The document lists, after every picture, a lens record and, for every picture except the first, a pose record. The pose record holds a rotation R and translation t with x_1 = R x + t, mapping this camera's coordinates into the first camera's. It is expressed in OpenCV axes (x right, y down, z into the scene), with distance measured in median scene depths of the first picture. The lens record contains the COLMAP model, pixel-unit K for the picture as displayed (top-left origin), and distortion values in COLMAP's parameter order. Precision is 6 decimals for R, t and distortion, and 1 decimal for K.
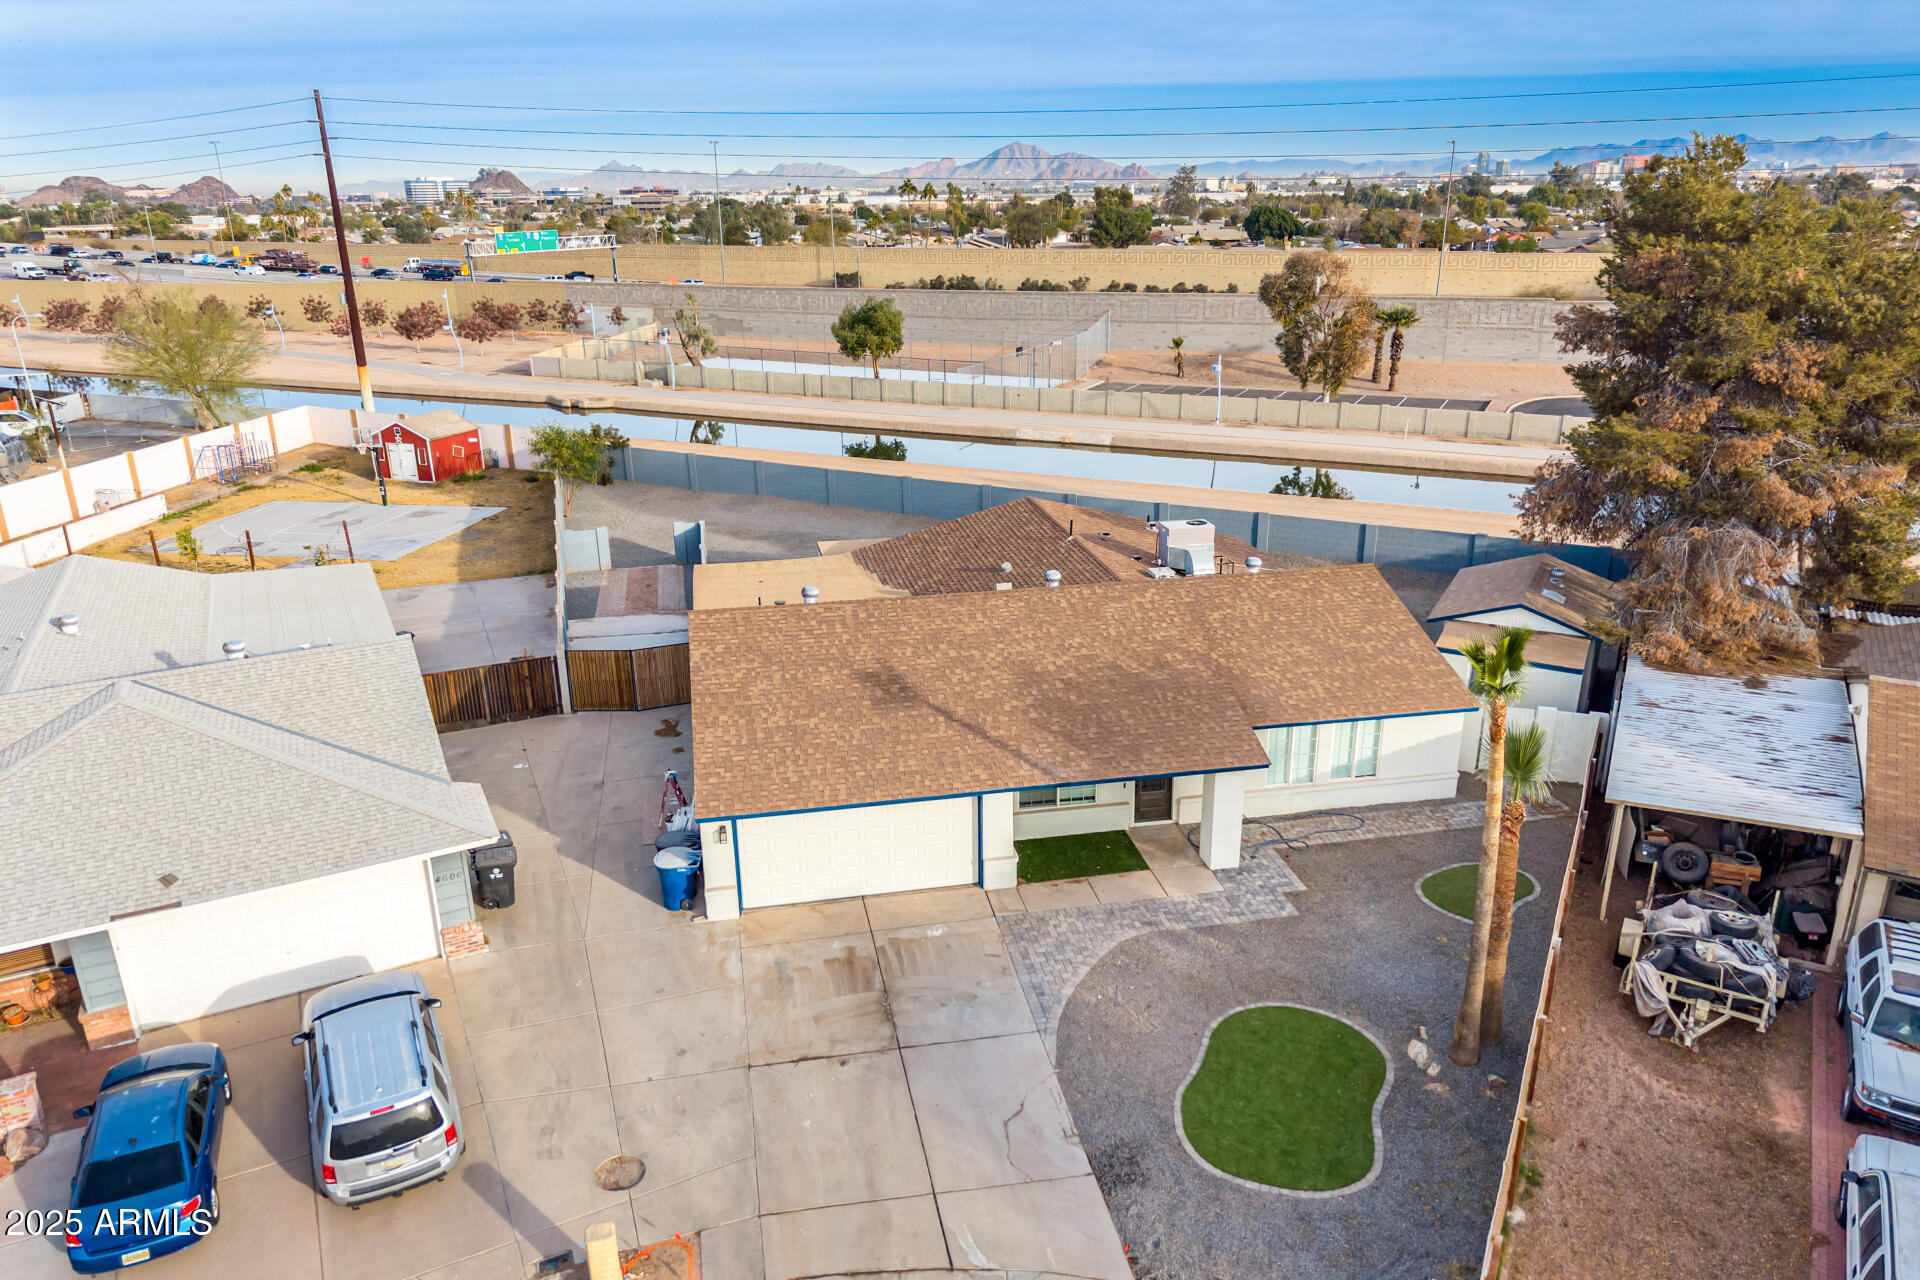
lens RADIAL K [[1286.4, 0, 950.2], [0, 1286.4, 637.3], [0, 0, 1]] dist [0.018650, -0.016292]
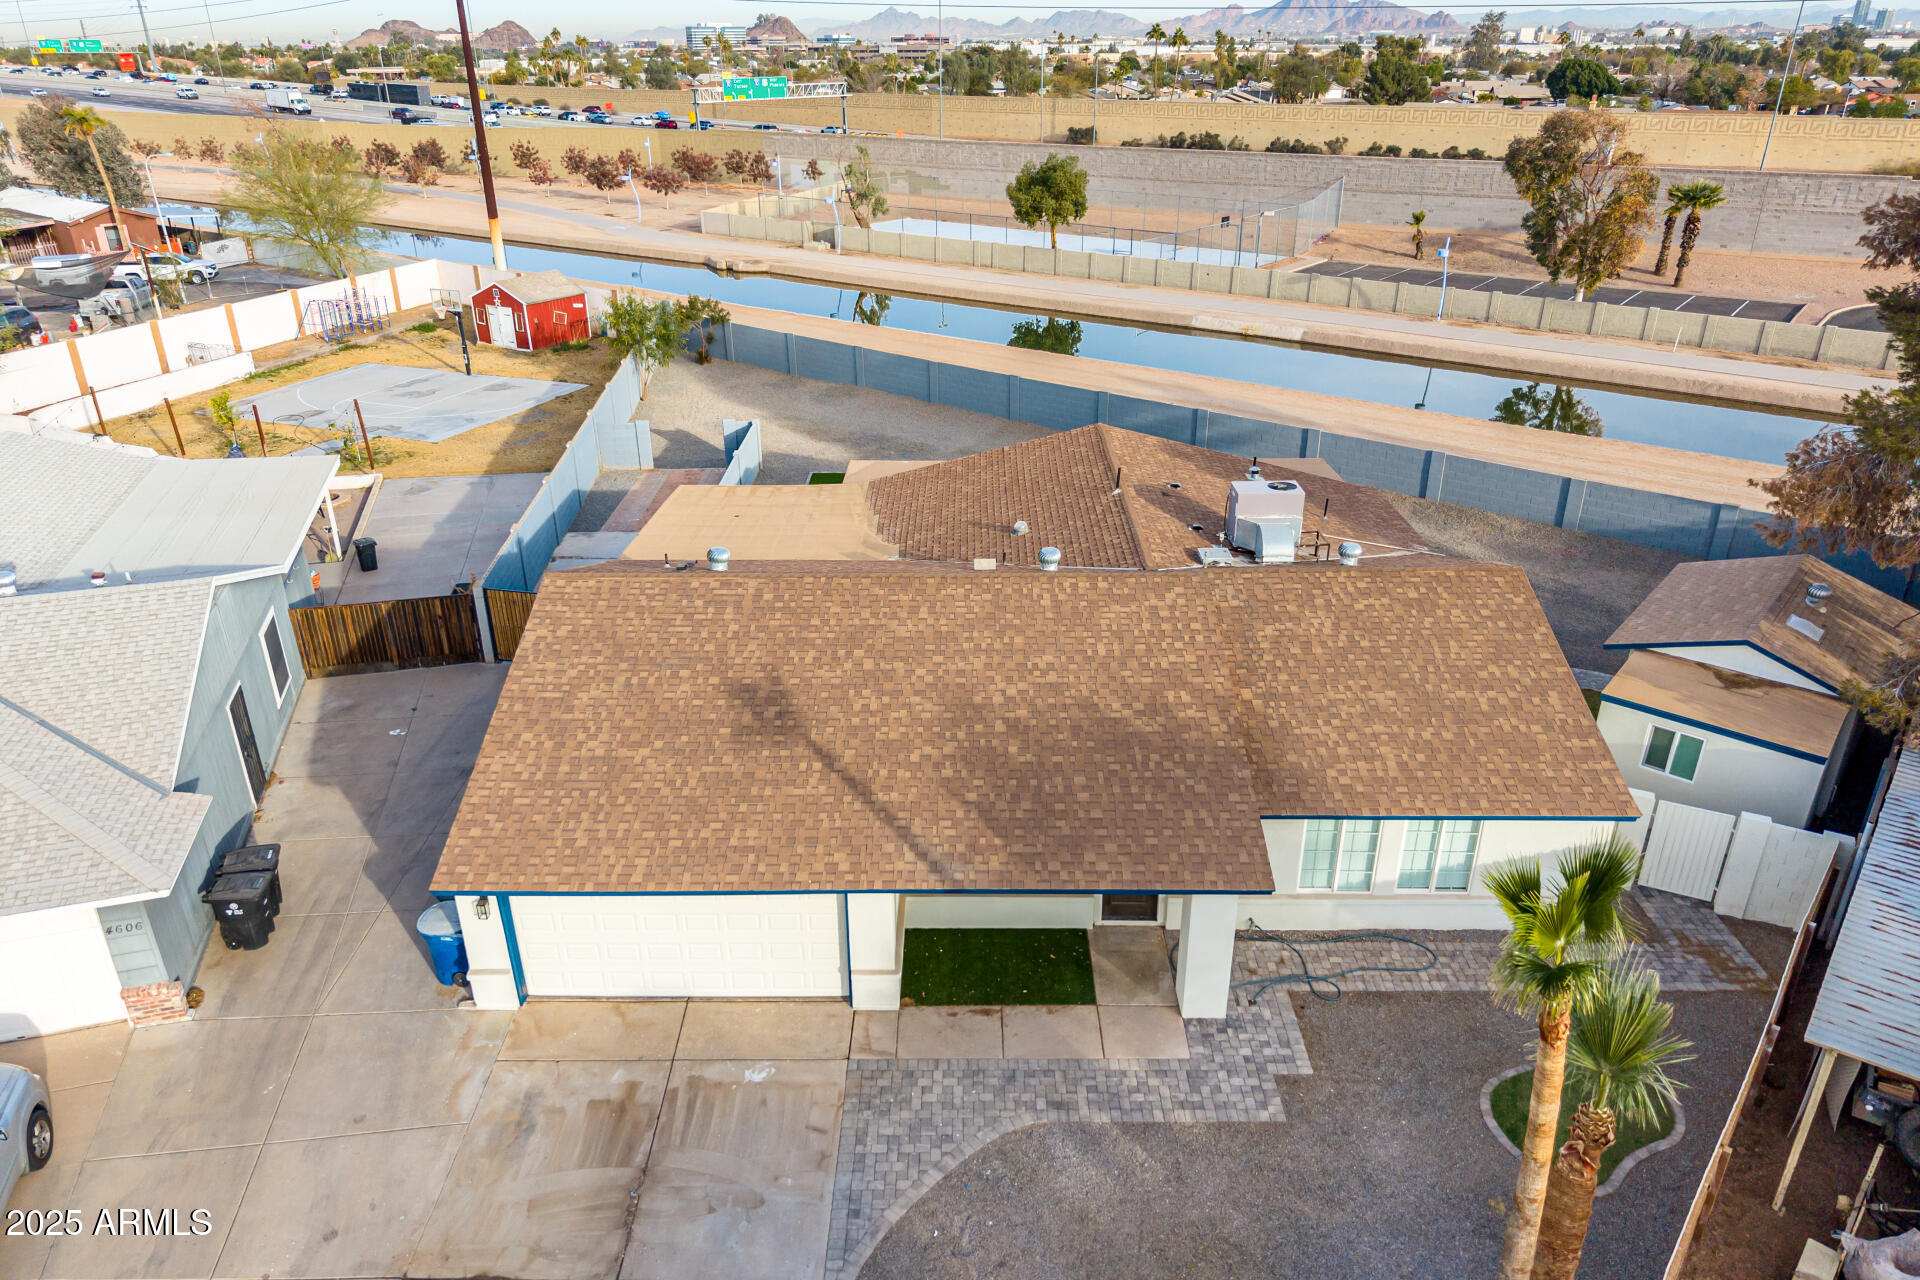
lens RADIAL K [[1279.0, 0, 954.2], [0, 1279.0, 641.7], [0, 0, 1]] dist [0.008767, -0.003333]
pose [[0.980952, 0.089438, -0.172433, 0.162810], [-0.070746, 0.991224, 0.111666, -0.079506], [0.180907, -0.097340, 0.978671, 0.285645]]
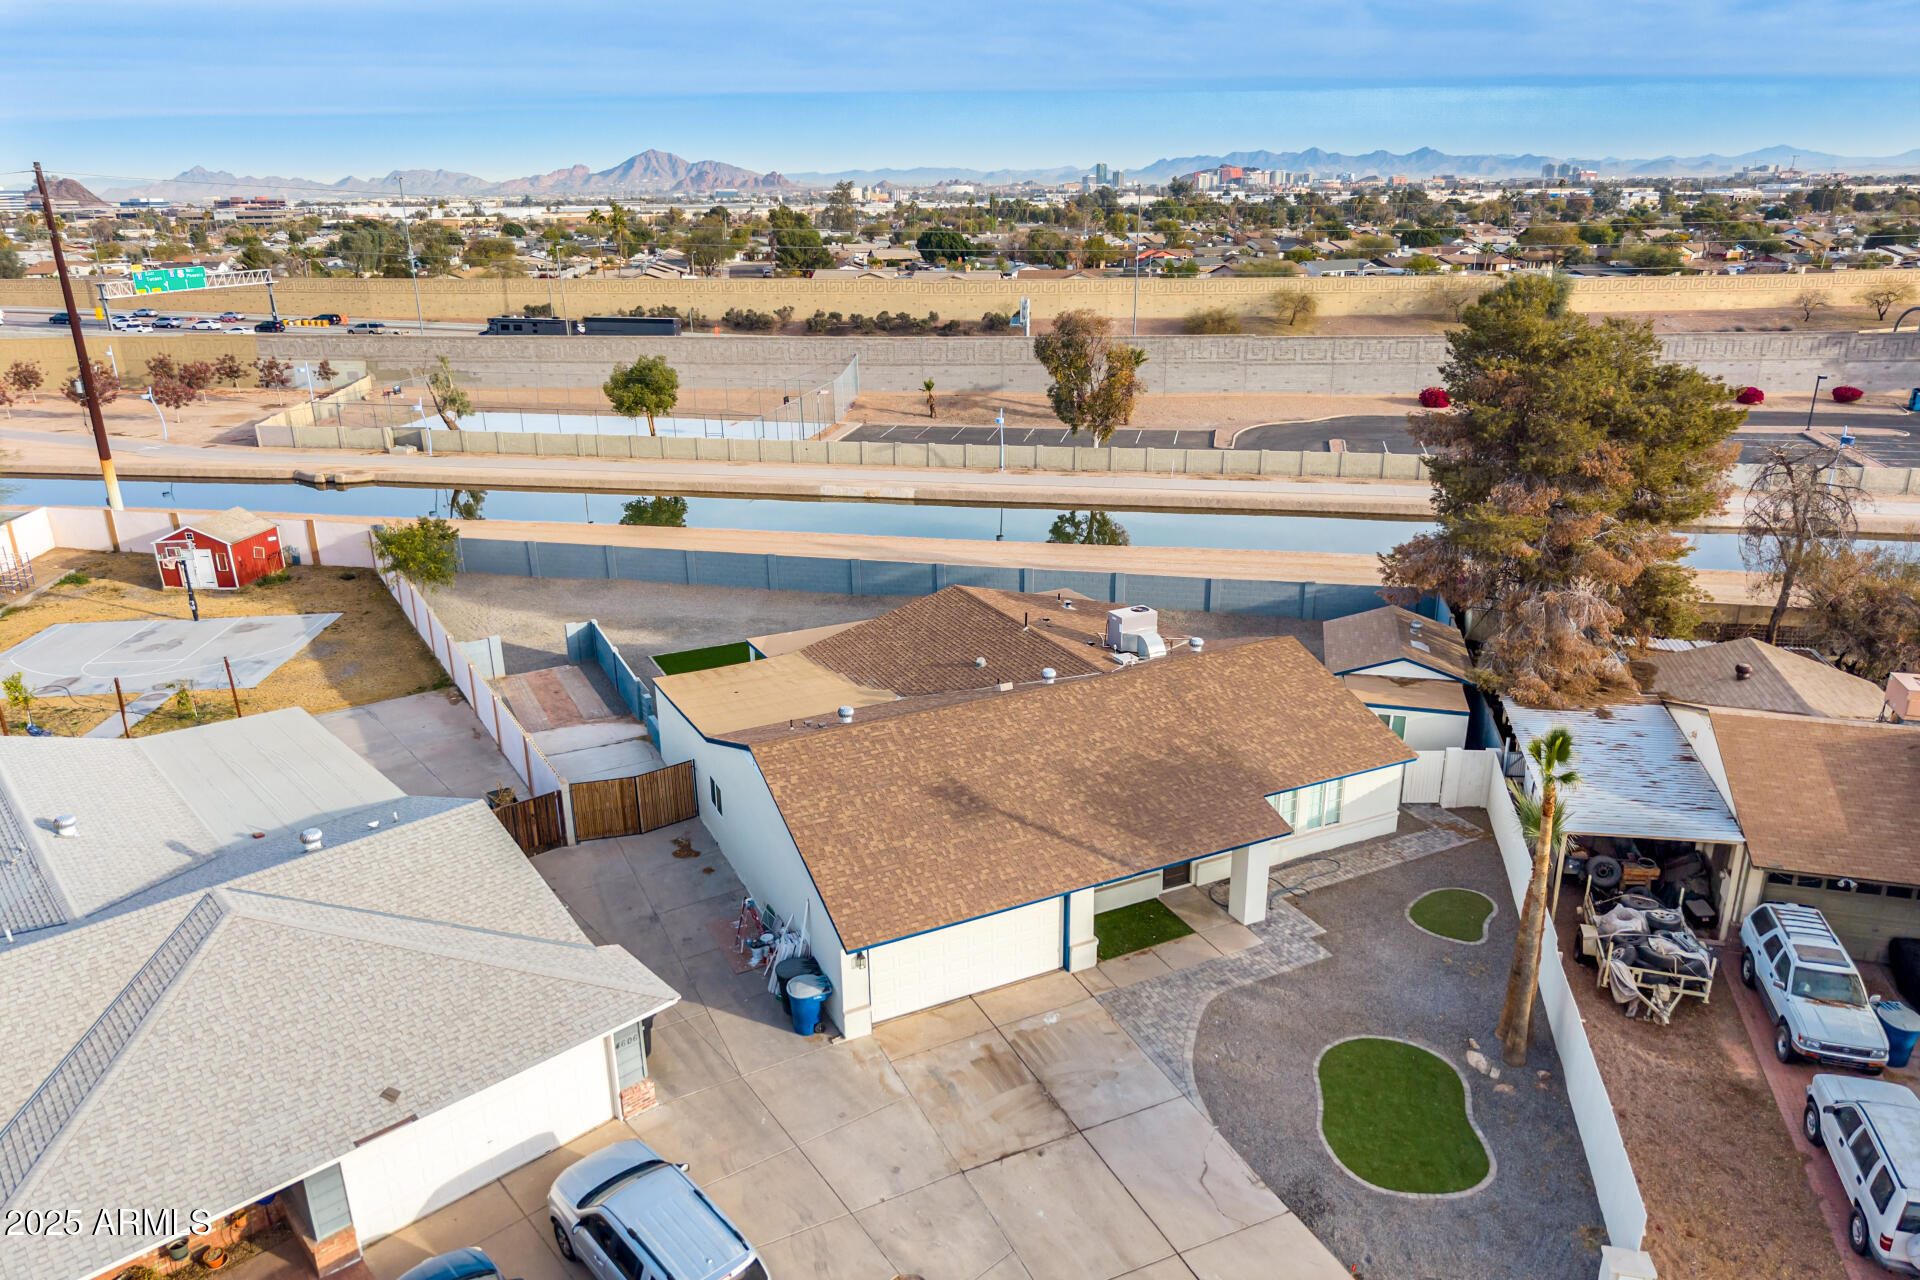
lens RADIAL K [[1286.4, 0, 950.2], [0, 1286.4, 637.3], [0, 0, 1]] dist [0.018650, -0.016292]
pose [[0.966325, -0.084622, 0.243013, -0.283010], [0.086049, 0.996280, 0.004756, -0.096418], [-0.242511, 0.016316, 0.970011, -0.065178]]
